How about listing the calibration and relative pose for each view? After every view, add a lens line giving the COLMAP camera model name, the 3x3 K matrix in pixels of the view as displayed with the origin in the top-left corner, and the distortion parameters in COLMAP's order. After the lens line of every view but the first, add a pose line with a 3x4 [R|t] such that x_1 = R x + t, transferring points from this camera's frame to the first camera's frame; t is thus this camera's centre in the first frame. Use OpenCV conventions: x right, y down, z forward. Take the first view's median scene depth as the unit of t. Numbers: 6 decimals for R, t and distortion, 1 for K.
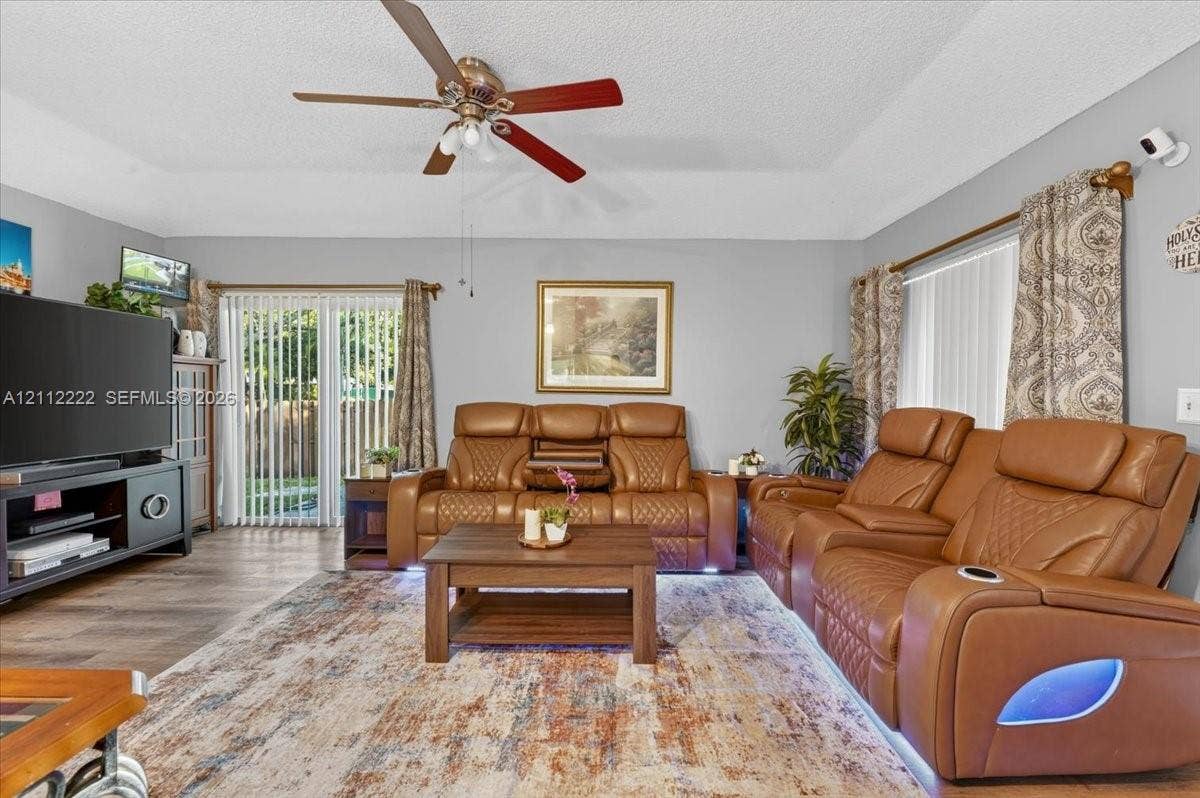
lens RADIAL K [[508.8, 0, 593.6], [0, 508.8, 401.5], [0, 0, 1]] dist [-0.000426, -0.000026]
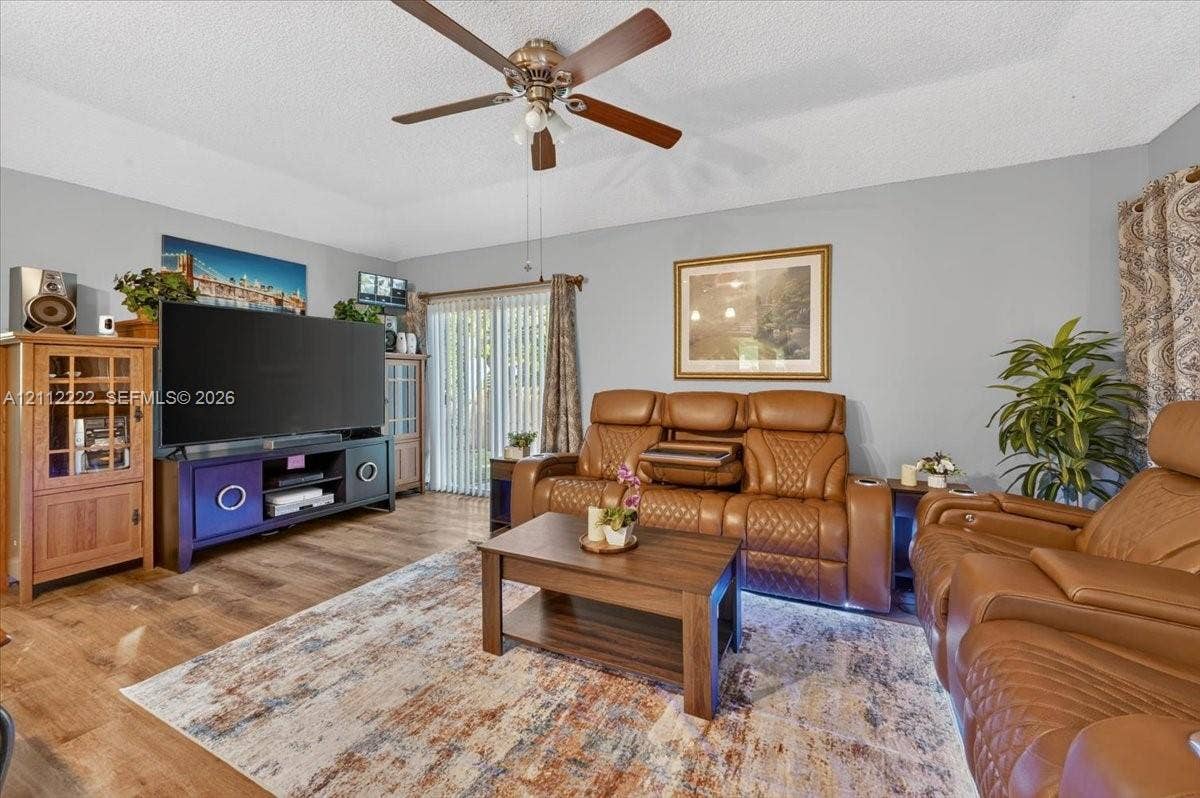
lens RADIAL K [[486.0, 0, 598.5], [0, 486.0, 380.3], [0, 0, 1]] dist [-0.000999, -0.000152]
pose [[0.899973, -0.008559, -0.435862, 0.239670], [0.001467, 0.999861, -0.016604, -0.001589], [0.435944, 0.014303, 0.899860, 0.189968]]
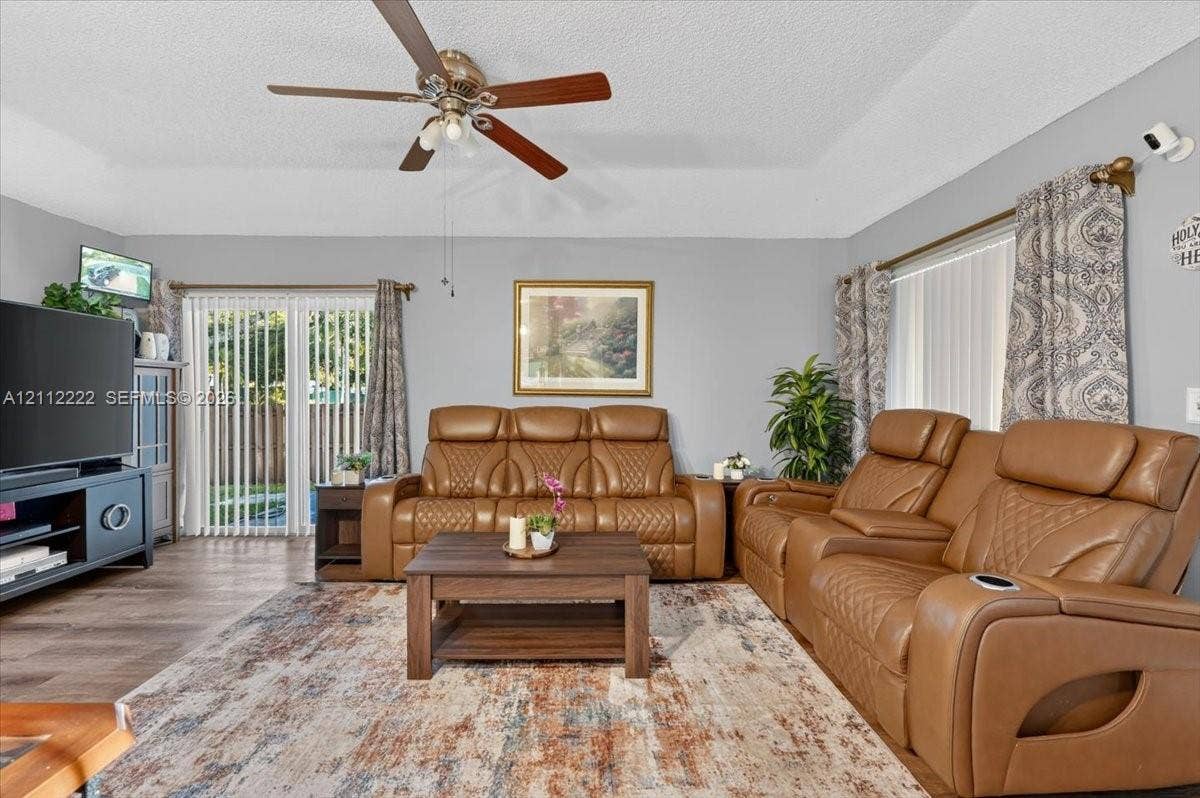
lens RADIAL K [[519.9, 0, 569.5], [0, 519.9, 396.8], [0, 0, 1]] dist [0.000932, 0.000411]
pose [[0.999877, -0.004950, 0.014855, -0.031735], [0.005154, 0.999892, -0.013733, -0.000839], [-0.014786, 0.013808, 0.999795, 0.012924]]
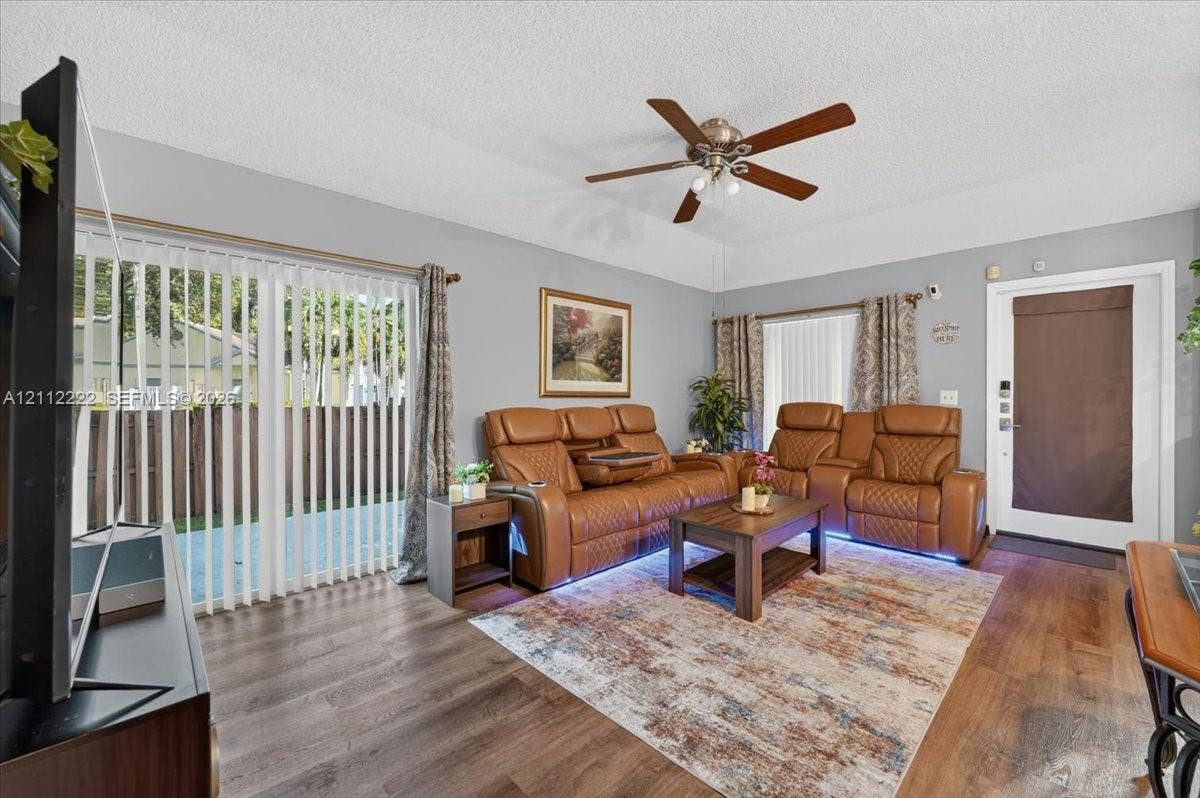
lens RADIAL K [[497.0, 0, 596.4], [0, 497.0, 389.4], [0, 0, 1]] dist [0.000449, 0.000225]
pose [[0.690502, -0.004116, 0.723318, -1.161117], [0.024074, 0.999561, -0.017294, -0.019353], [-0.722929, 0.029355, 0.690298, 0.361231]]
